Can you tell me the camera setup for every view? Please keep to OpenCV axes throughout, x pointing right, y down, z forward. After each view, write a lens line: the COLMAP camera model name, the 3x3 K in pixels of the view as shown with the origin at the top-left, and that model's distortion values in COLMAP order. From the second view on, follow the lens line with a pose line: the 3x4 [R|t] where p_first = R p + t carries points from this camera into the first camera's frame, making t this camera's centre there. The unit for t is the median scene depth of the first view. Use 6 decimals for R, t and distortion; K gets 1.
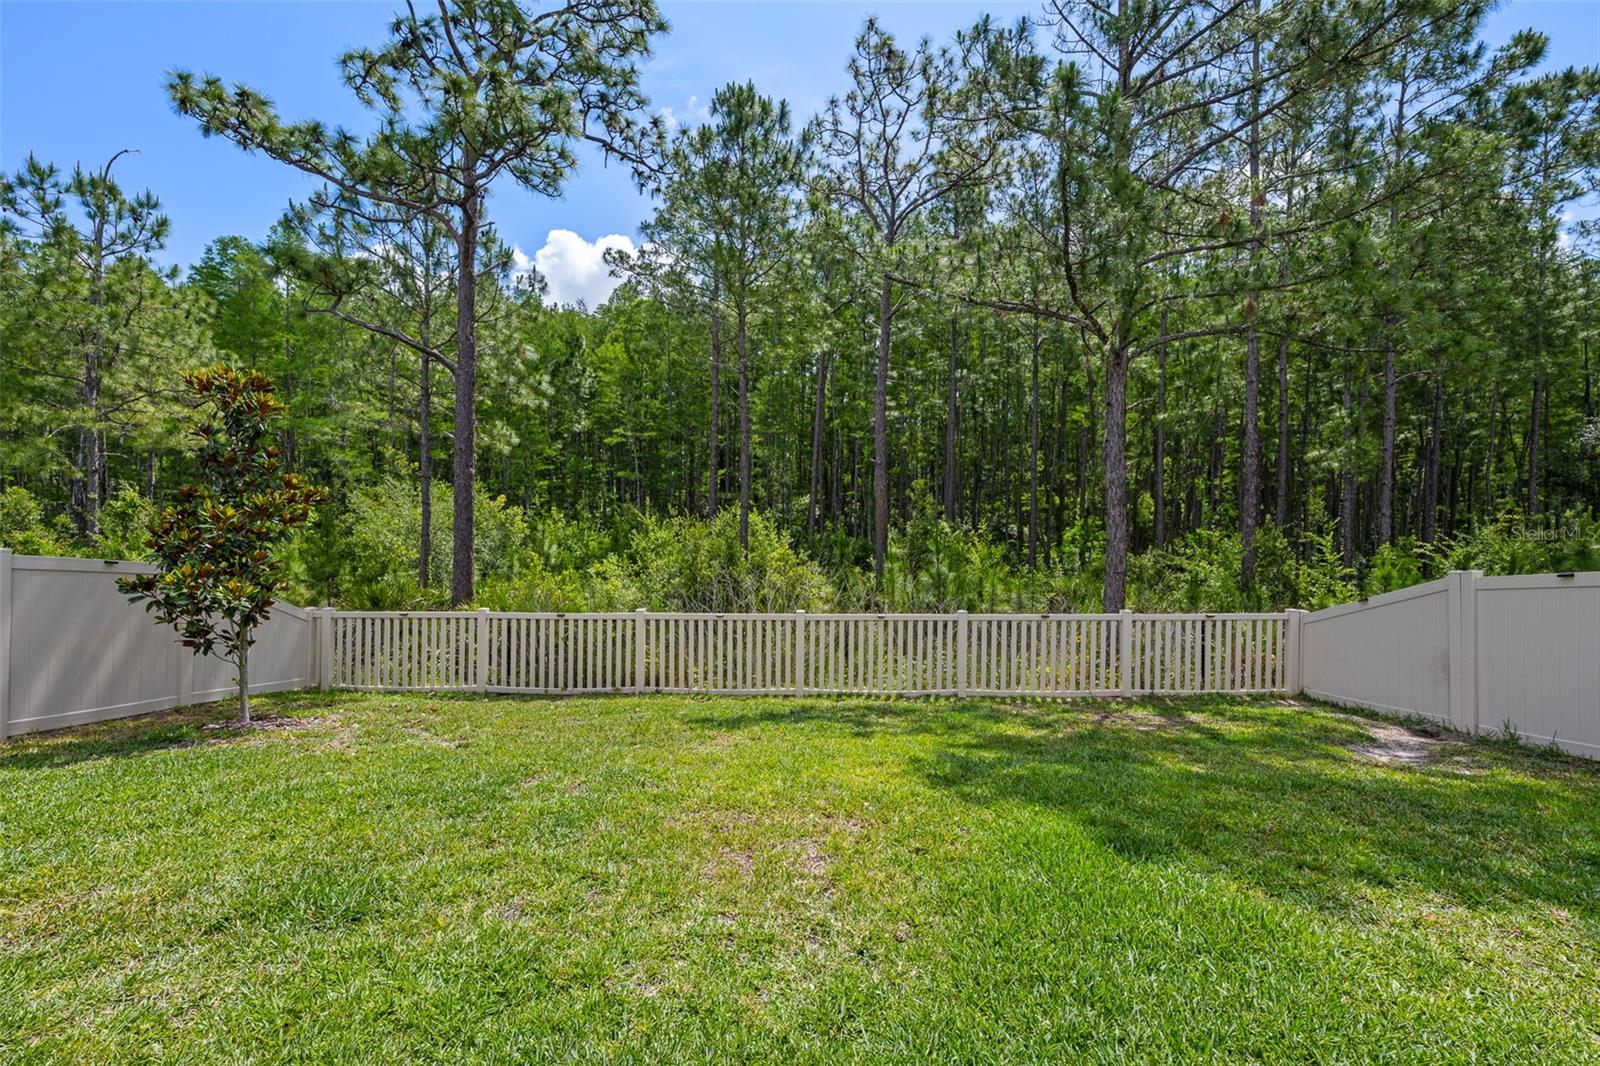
lens RADIAL K [[624.5, 0, 798.5], [0, 624.5, 536.8], [0, 0, 1]] dist [-0.010541, -0.000077]
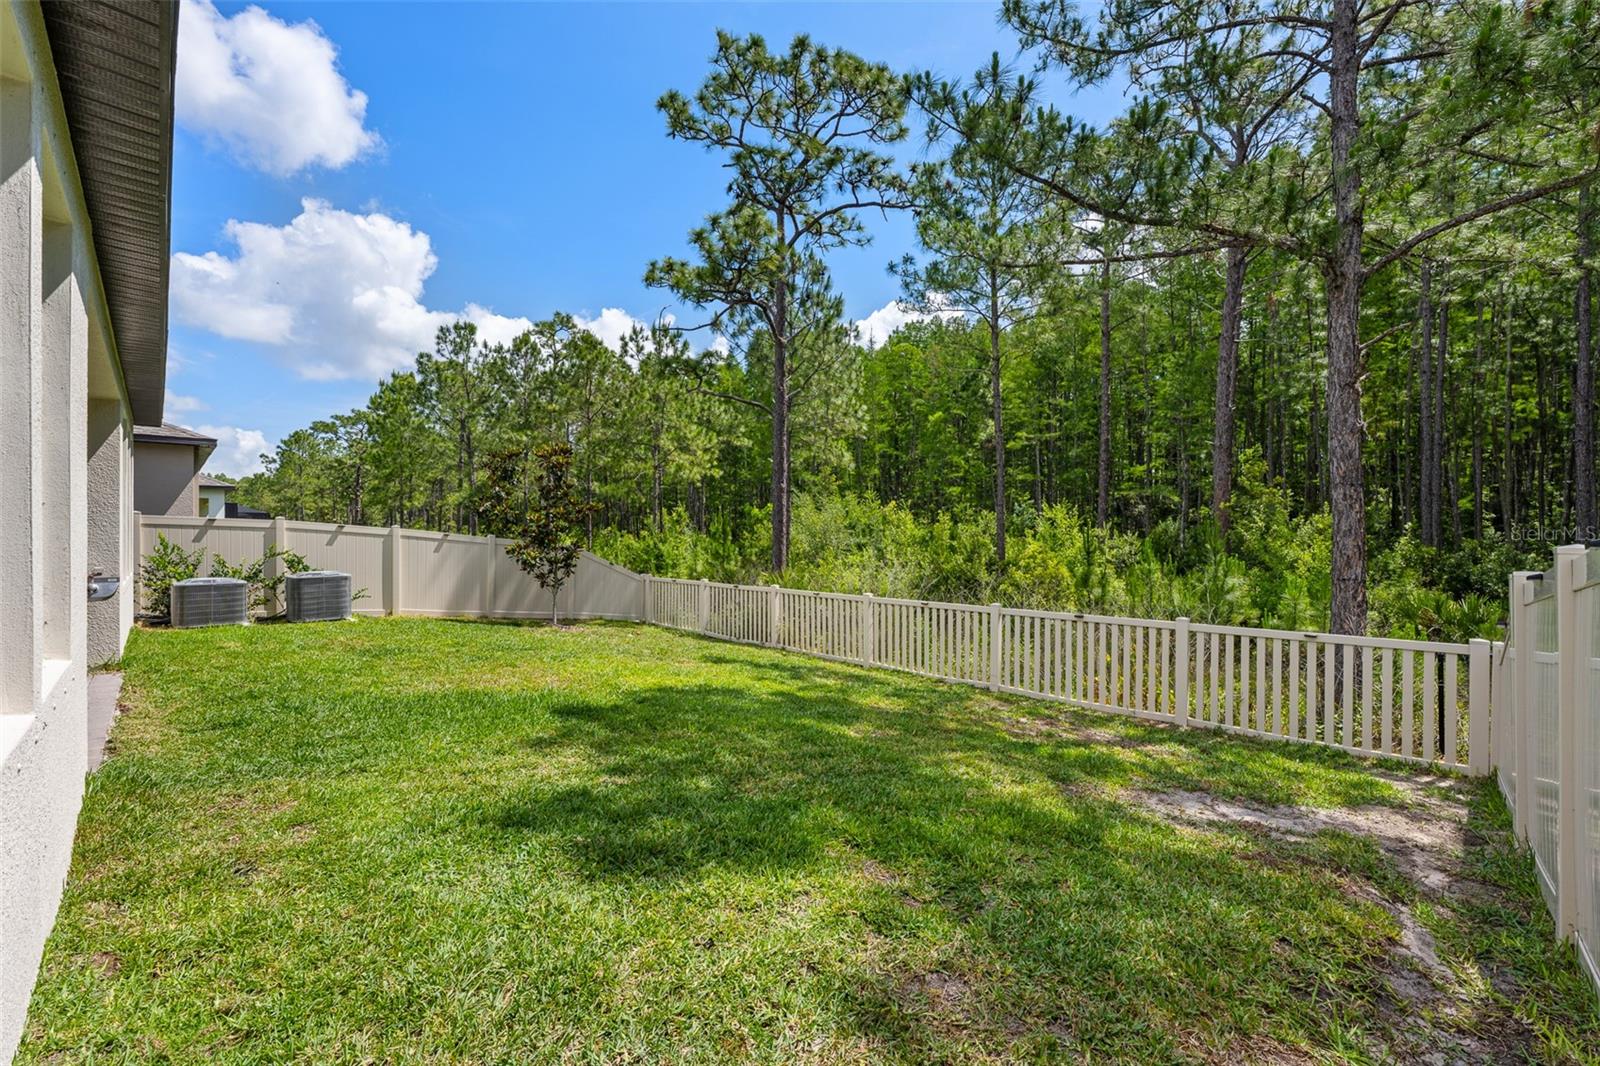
lens RADIAL K [[624.5, 0, 798.5], [0, 624.5, 536.8], [0, 0, 1]] dist [-0.010541, -0.000077]
pose [[0.719206, 0.003131, -0.694790, 0.294120], [-0.006171, 0.999979, -0.001881, 0.003115], [0.694769, 0.005641, 0.719210, 0.019716]]
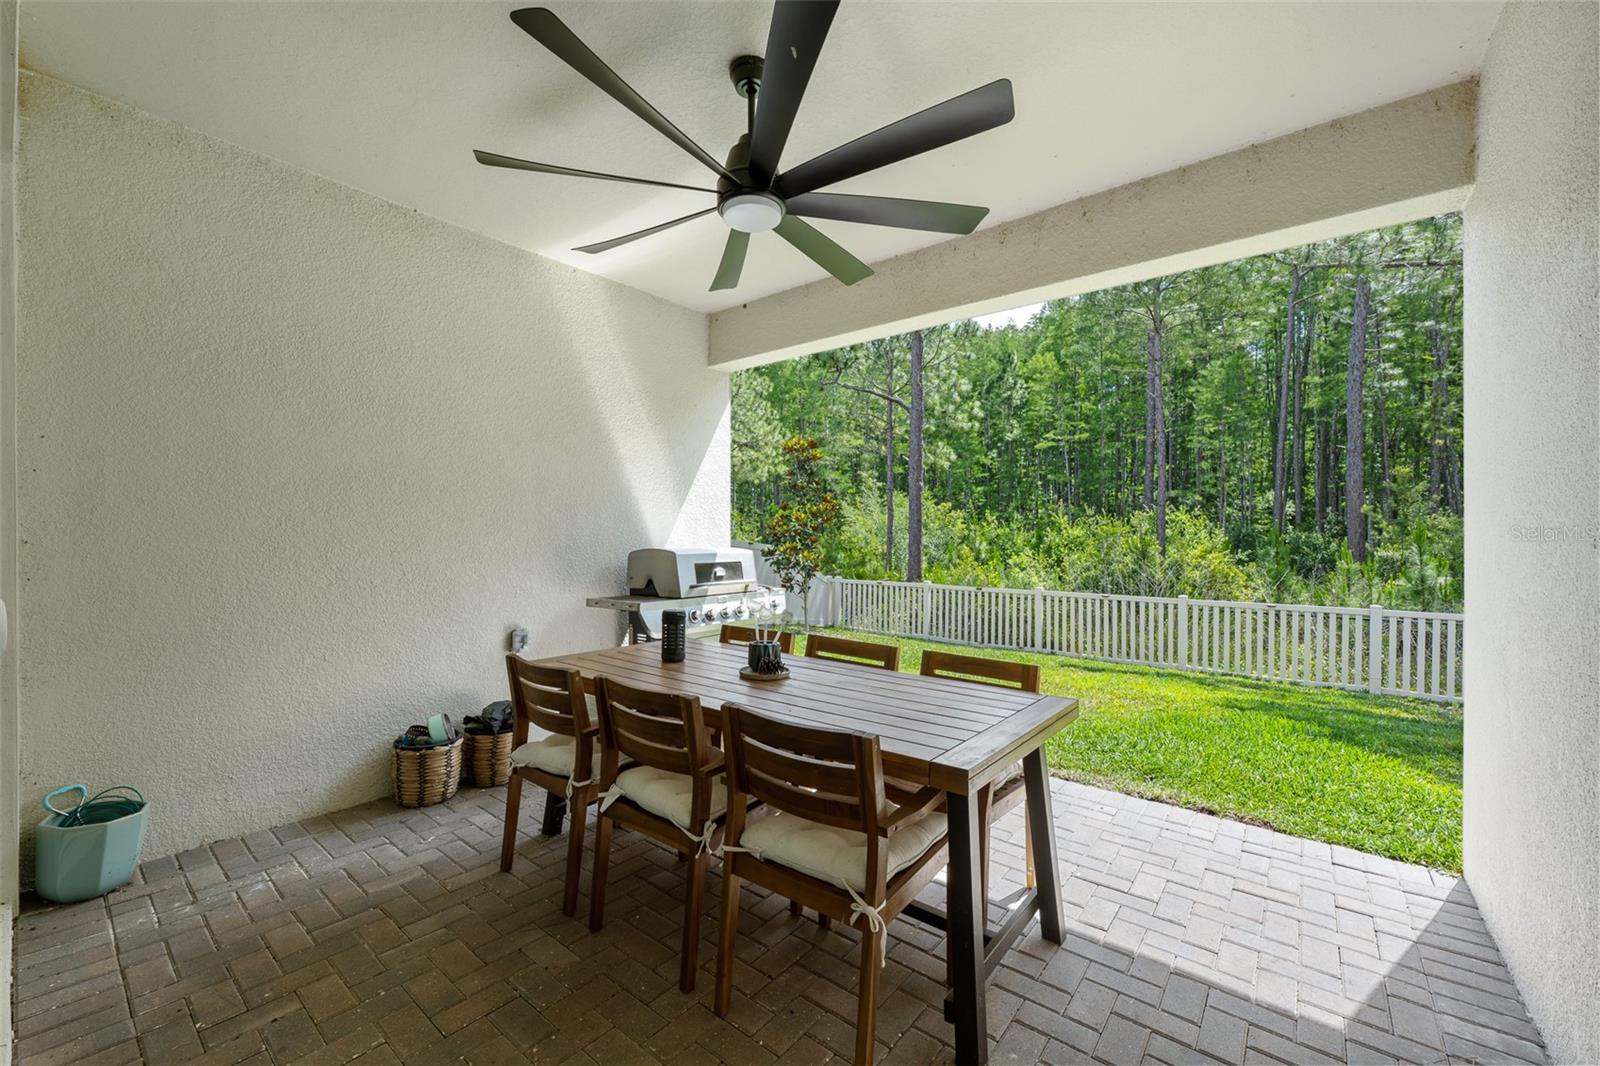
lens RADIAL K [[624.5, 0, 798.5], [0, 624.5, 536.8], [0, 0, 1]] dist [-0.010541, -0.000077]
pose [[0.778179, 0.002149, -0.628039, 0.087542], [-0.005235, 0.999982, -0.003065, 0.009885], [0.628021, 0.005673, 0.778176, -0.162148]]
